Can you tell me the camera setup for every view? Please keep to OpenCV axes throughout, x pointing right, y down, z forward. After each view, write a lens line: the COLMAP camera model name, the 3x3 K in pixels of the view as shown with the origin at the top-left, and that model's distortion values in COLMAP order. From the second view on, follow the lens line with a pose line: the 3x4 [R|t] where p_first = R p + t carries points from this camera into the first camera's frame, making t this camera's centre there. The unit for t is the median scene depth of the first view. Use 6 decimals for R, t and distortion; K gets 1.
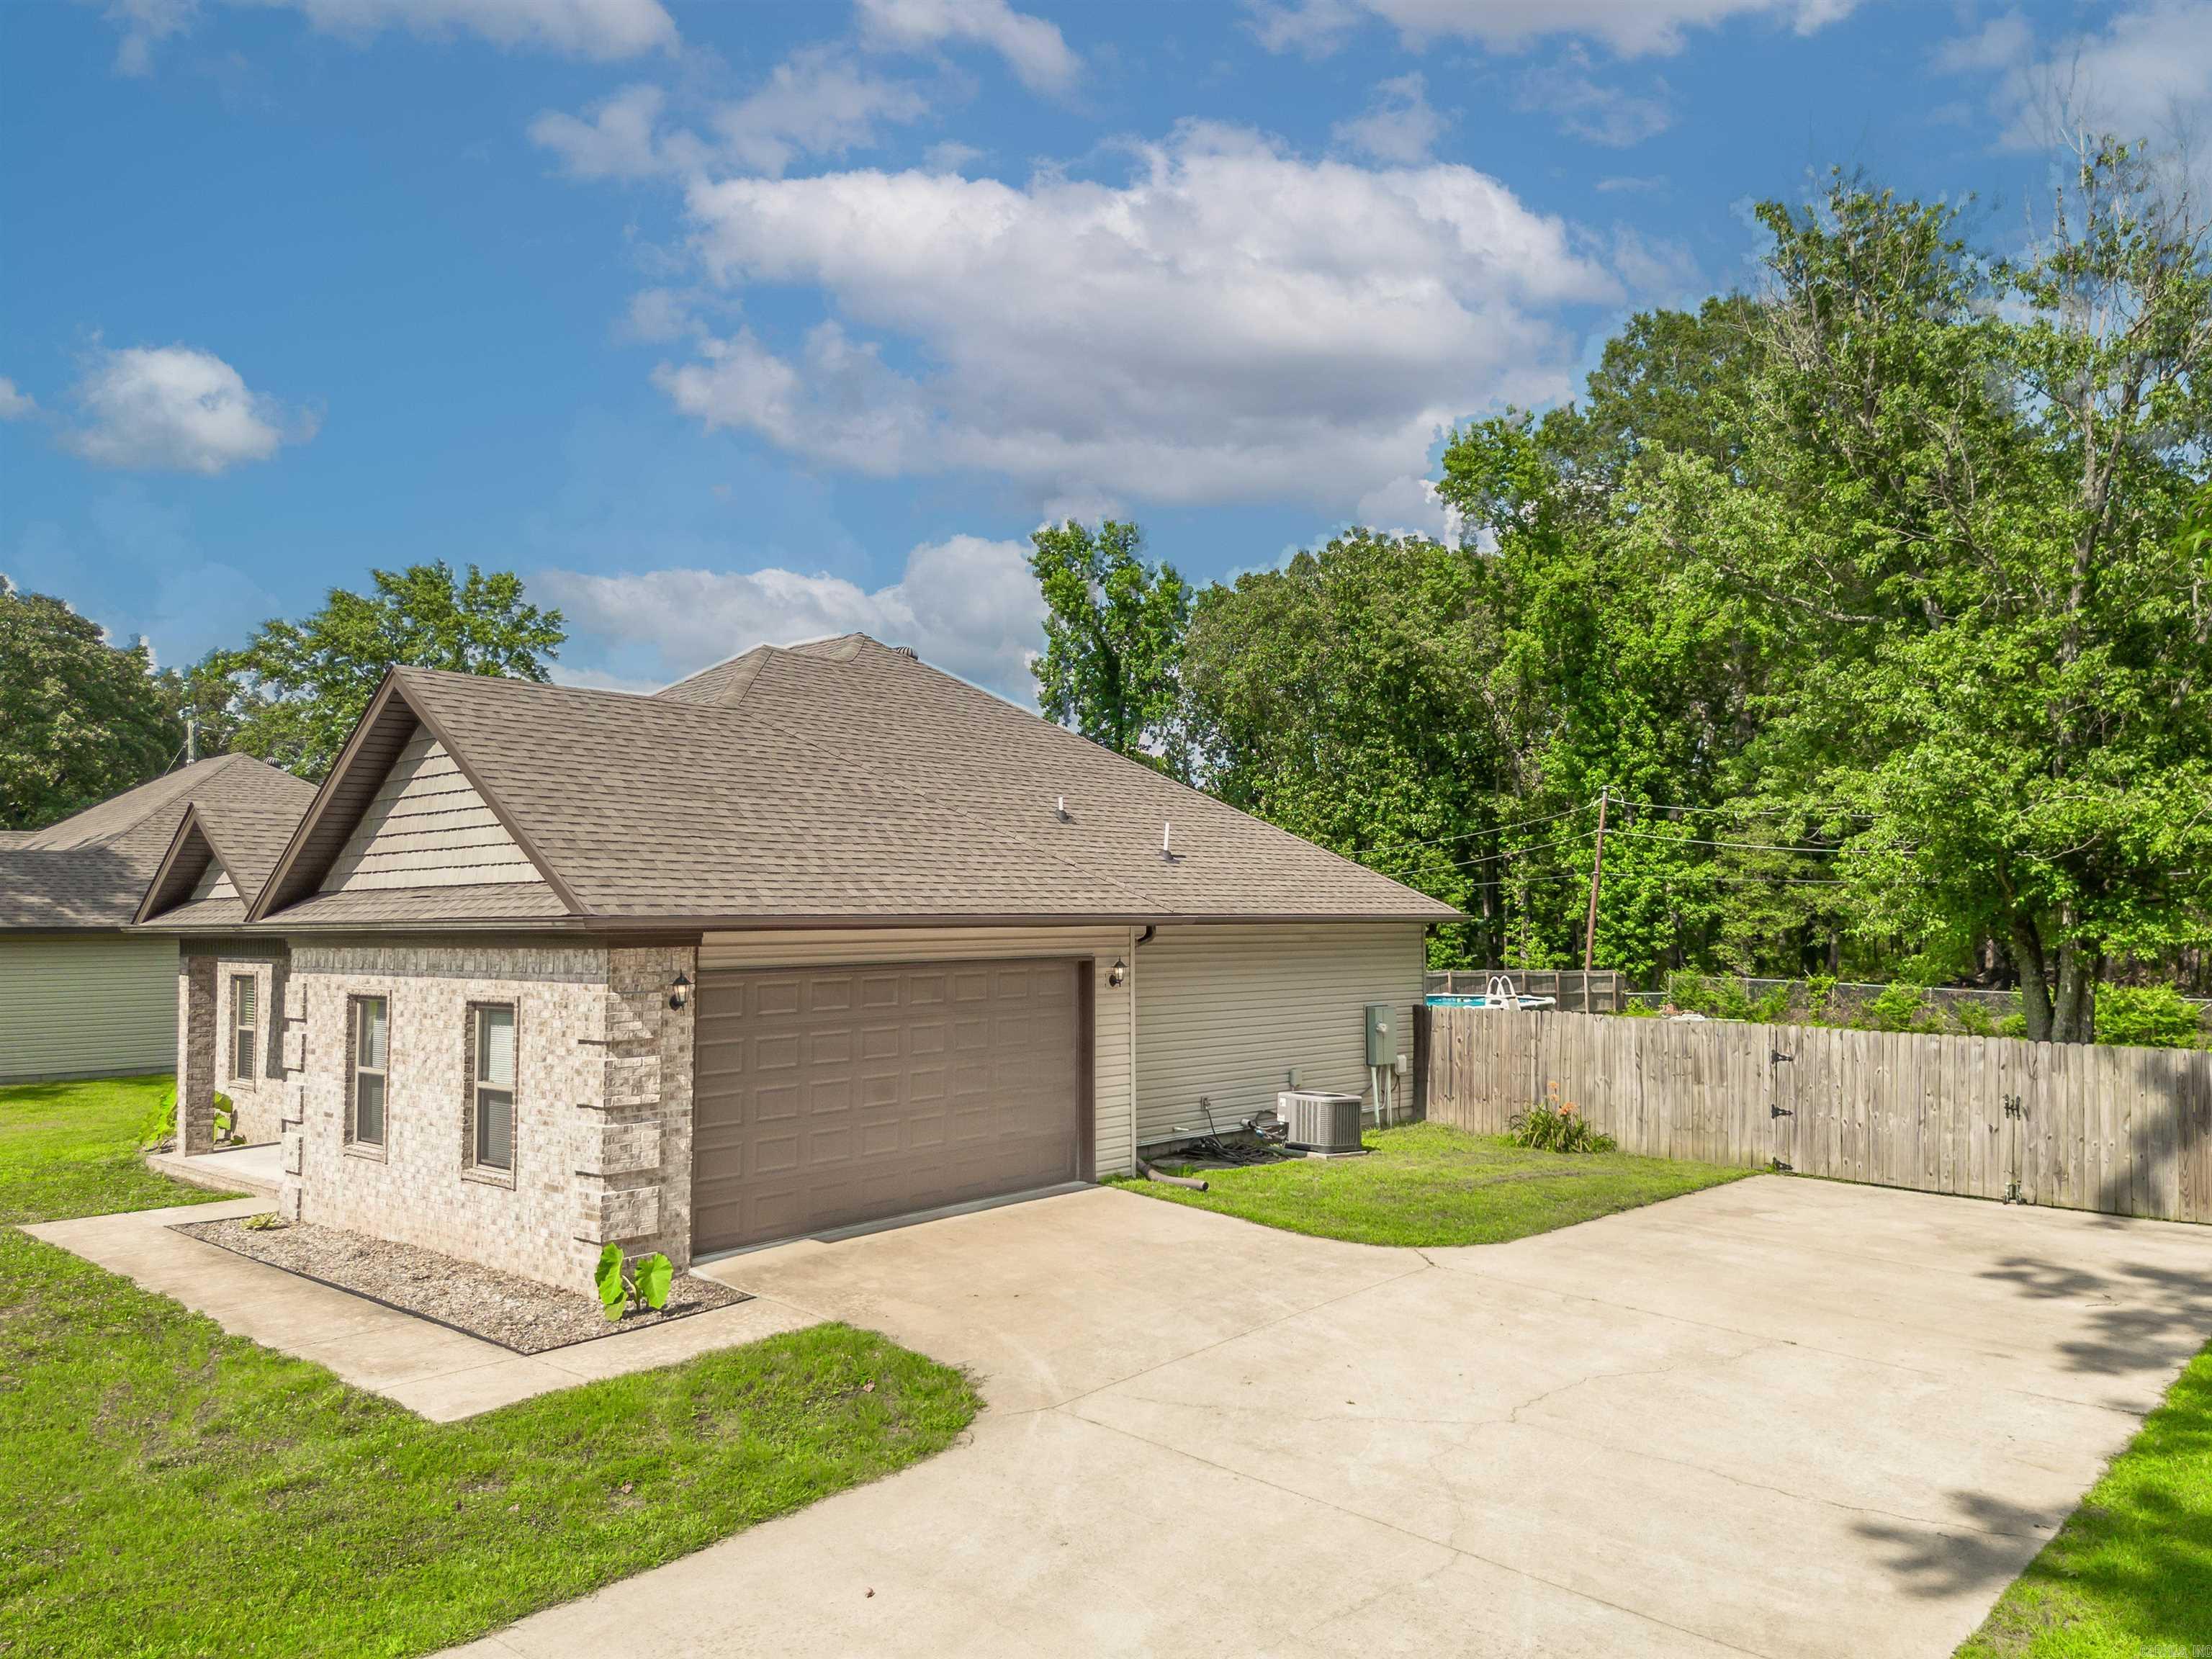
lens RADIAL K [[1606.4, 0, 1082.5], [0, 1606.4, 845.0], [0, 0, 1]] dist [0.110058, -0.030747]
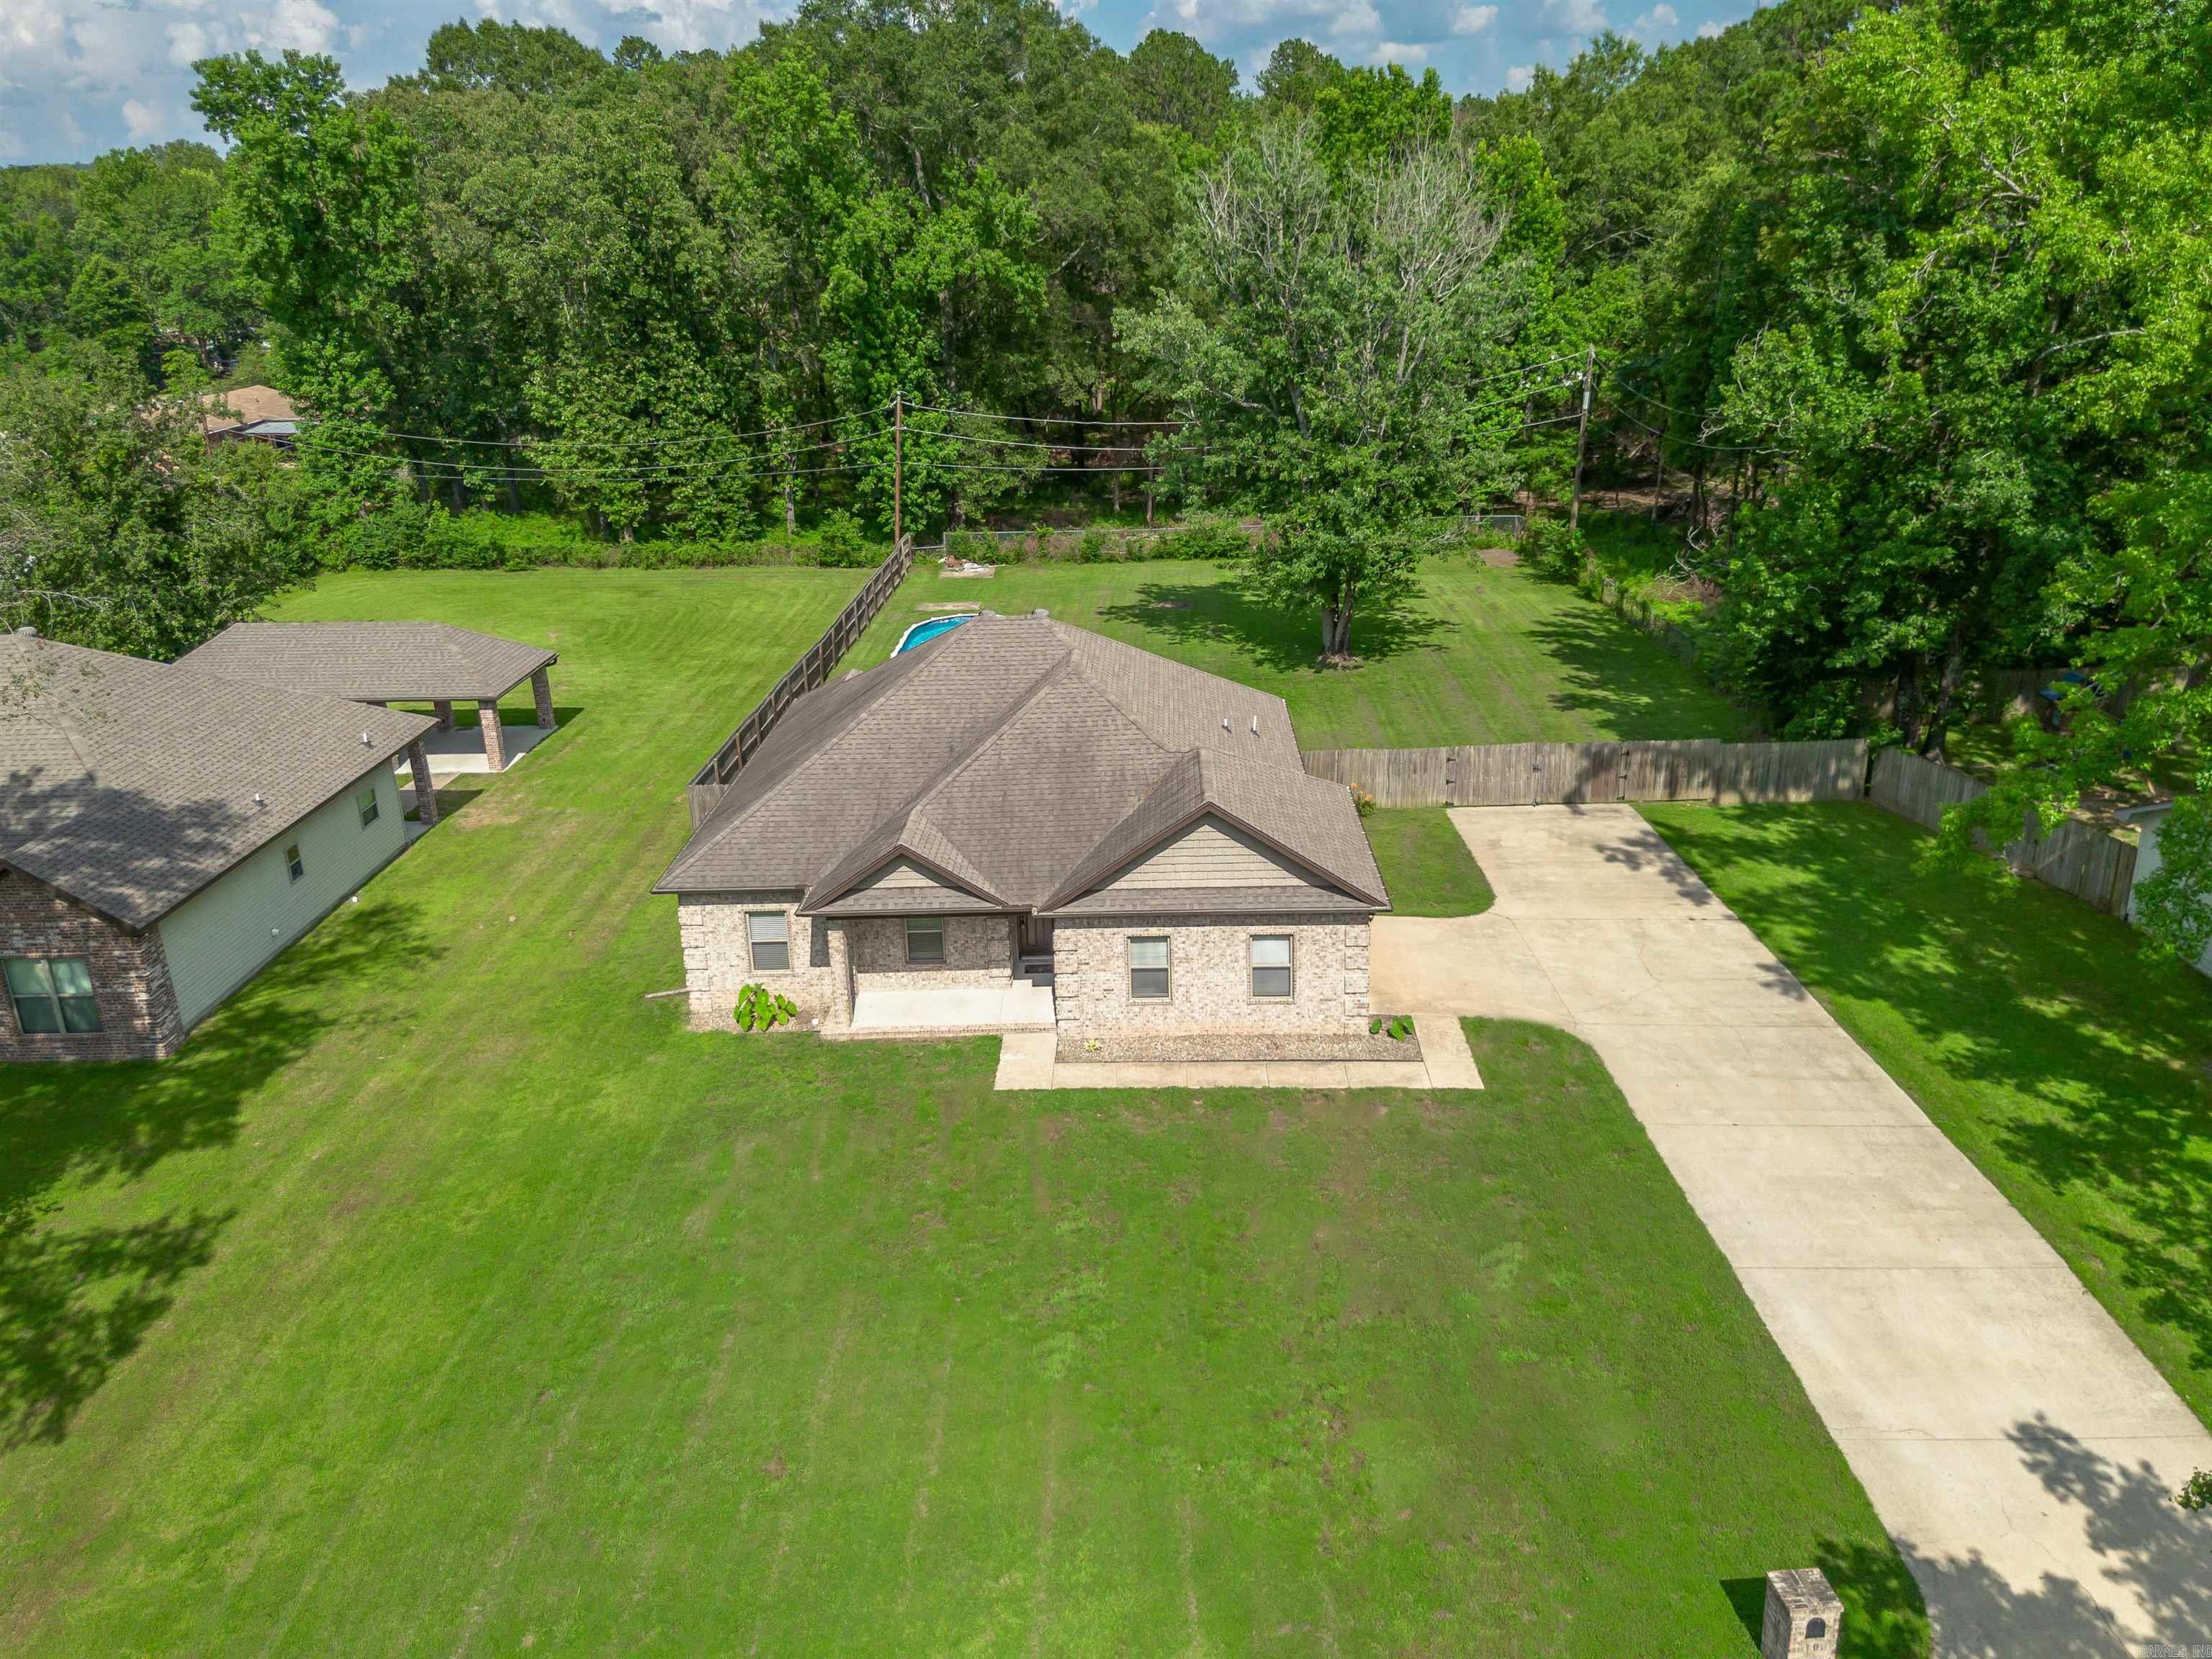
lens RADIAL K [[1606.4, 0, 1108.5], [0, 1606.4, 820.5], [0, 0, 1]] dist [0.110058, -0.030747]
pose [[0.728151, -0.252794, 0.637096, -0.451632], [-0.013497, 0.924034, 0.382073, -0.210890], [-0.685284, -0.286806, 0.669424, -0.066816]]
